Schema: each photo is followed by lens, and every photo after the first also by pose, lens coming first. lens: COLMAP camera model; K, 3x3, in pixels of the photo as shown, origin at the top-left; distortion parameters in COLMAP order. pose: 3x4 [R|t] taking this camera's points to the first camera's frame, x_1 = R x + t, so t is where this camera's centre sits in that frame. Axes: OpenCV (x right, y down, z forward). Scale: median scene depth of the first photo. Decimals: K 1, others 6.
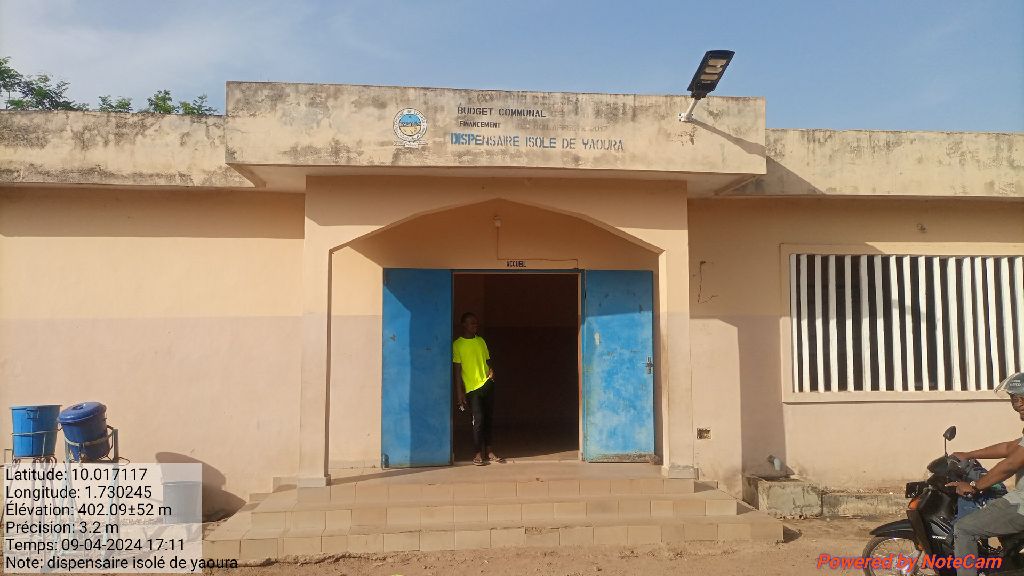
lens RADIAL K [[758.0, 0, 515.4], [0, 758.0, 291.8], [0, 0, 1]] dist [0.085095, -0.121387]
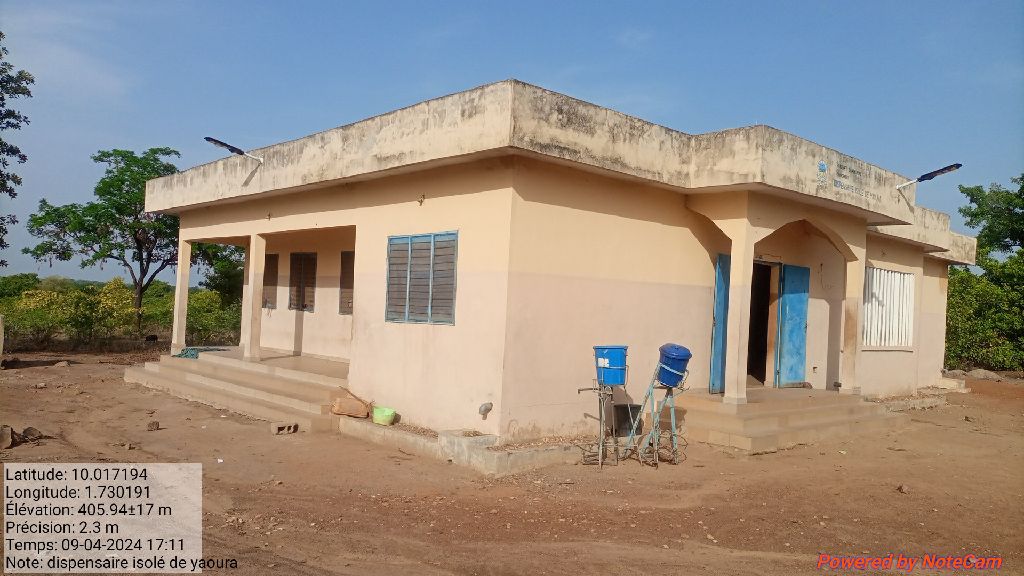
lens RADIAL K [[758.0, 0, 515.4], [0, 758.0, 291.8], [0, 0, 1]] dist [0.085095, -0.121387]
pose [[0.802063, 0.055018, 0.594700, -1.410595], [-0.091454, 0.995318, 0.031262, 0.031411], [-0.590196, -0.079462, 0.803340, 0.086039]]
